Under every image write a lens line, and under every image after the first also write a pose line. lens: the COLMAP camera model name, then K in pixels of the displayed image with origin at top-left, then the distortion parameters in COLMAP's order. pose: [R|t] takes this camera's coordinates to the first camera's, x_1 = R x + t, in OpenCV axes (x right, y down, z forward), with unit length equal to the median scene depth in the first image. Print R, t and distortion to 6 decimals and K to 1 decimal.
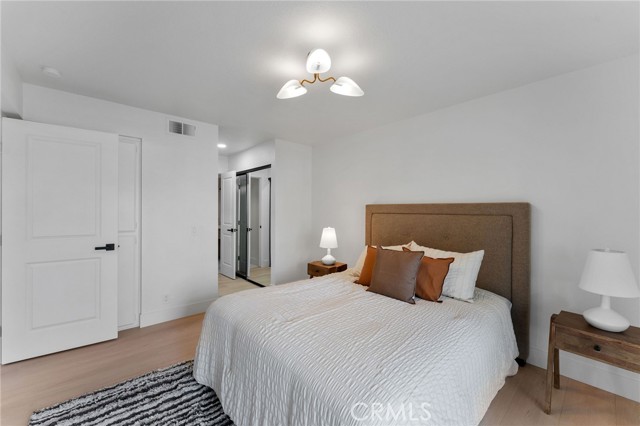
lens RADIAL K [[258.1, 0, 319.1], [0, 258.1, 210.4], [0, 0, 1]] dist [0.000209, -0.000956]
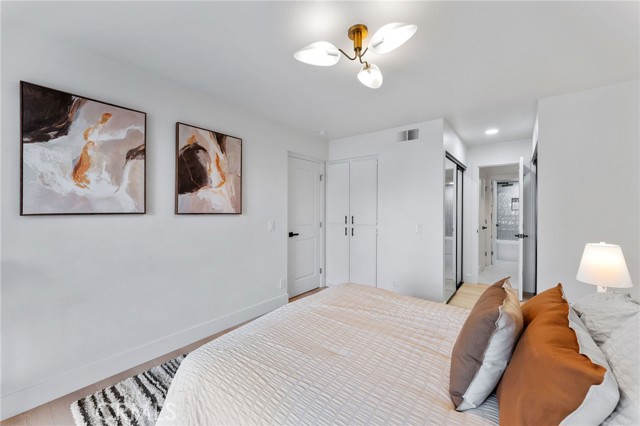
lens RADIAL K [[258.1, 0, 319.5], [0, 258.1, 209.1], [0, 0, 1]] dist [0.000209, -0.000956]
pose [[0.185550, 0.009072, -0.982593, 0.731362], [-0.011418, 0.999910, 0.007076, -0.004965], [0.982569, 0.009906, 0.185637, 0.619682]]
